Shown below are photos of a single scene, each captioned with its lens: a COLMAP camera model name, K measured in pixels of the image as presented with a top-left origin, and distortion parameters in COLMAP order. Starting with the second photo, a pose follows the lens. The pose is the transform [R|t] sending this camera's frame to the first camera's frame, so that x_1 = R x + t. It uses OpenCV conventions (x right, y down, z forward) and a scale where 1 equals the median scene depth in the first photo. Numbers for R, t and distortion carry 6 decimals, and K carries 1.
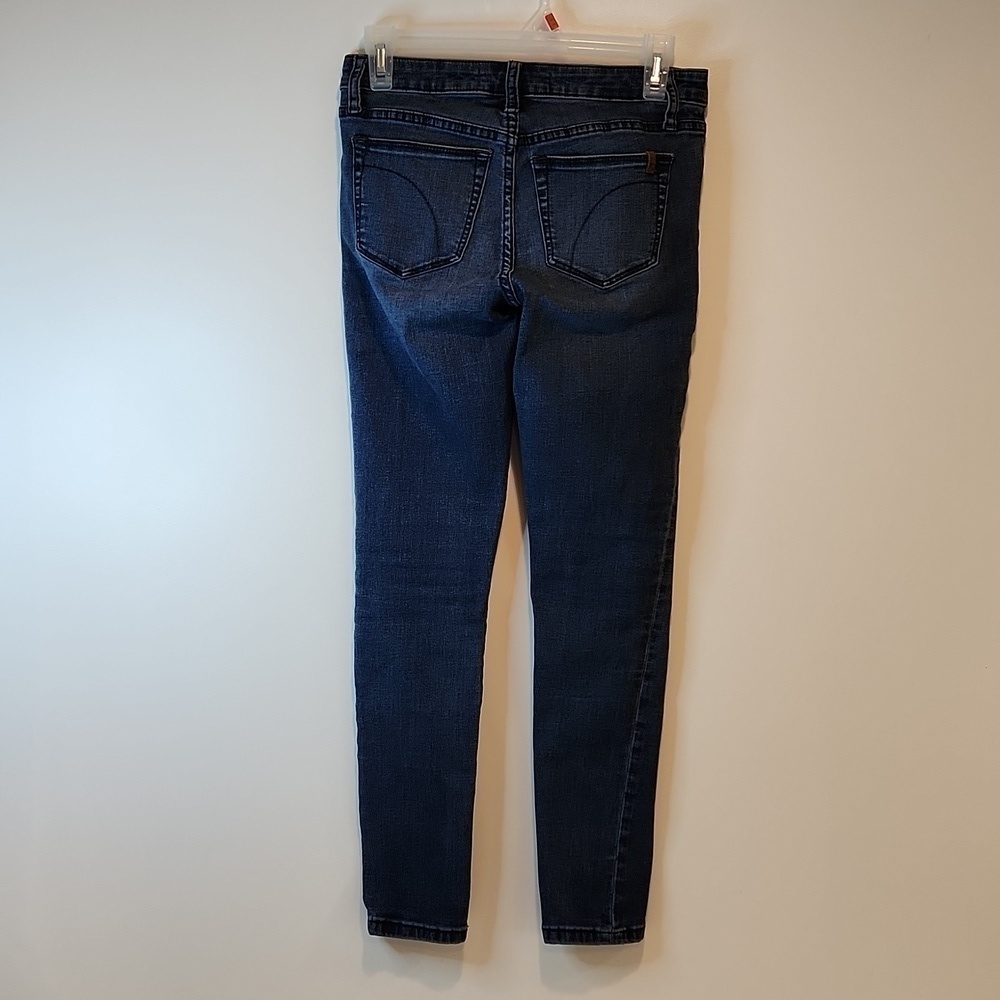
lens RADIAL K [[1800.3, 0, 518.3], [0, 1800.3, 504.0], [0, 0, 1]] dist [0.173152, 0.000000]
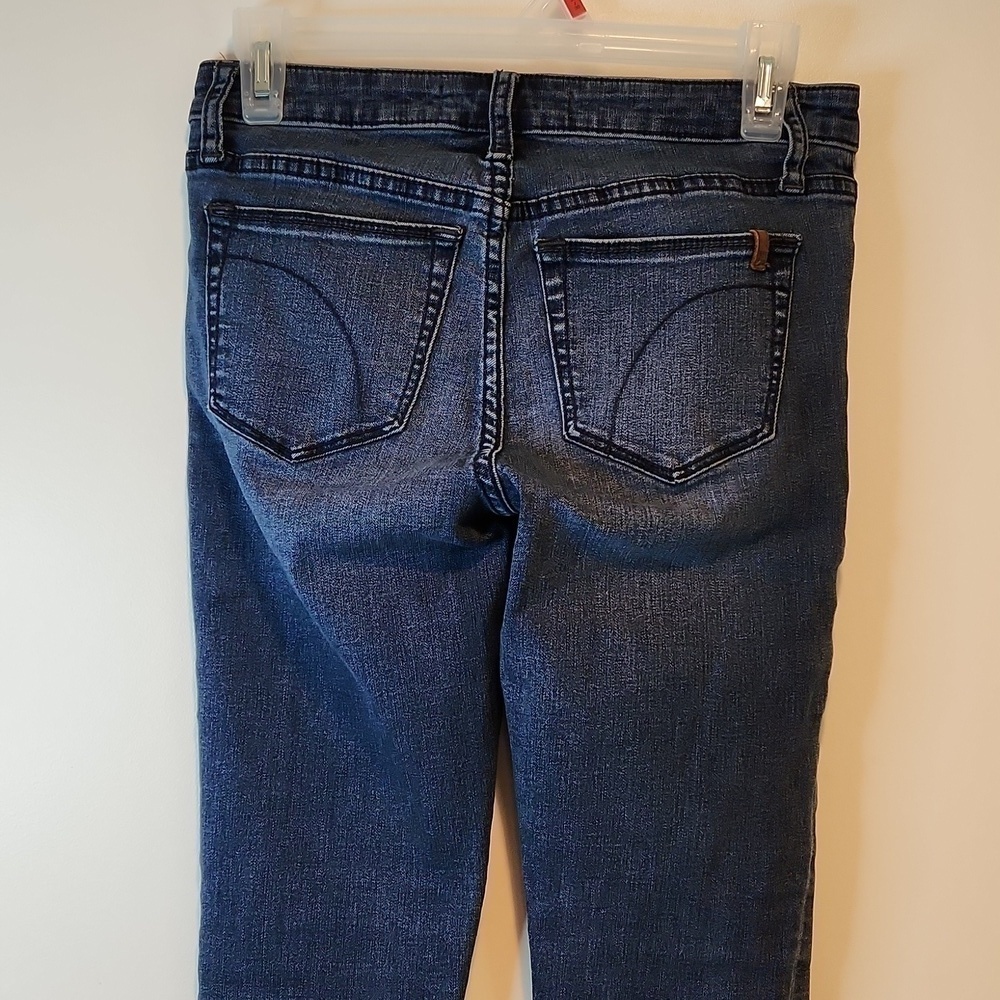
lens RADIAL K [[1800.3, 0, 490.7], [0, 1800.3, 475.6], [0, 0, 1]] dist [0.173152, 0.000000]
pose [[0.999846, 0.003060, -0.017269, 0.003225], [-0.004613, 0.995873, -0.090640, -0.071828], [0.016920, 0.090706, 0.995734, 0.463026]]
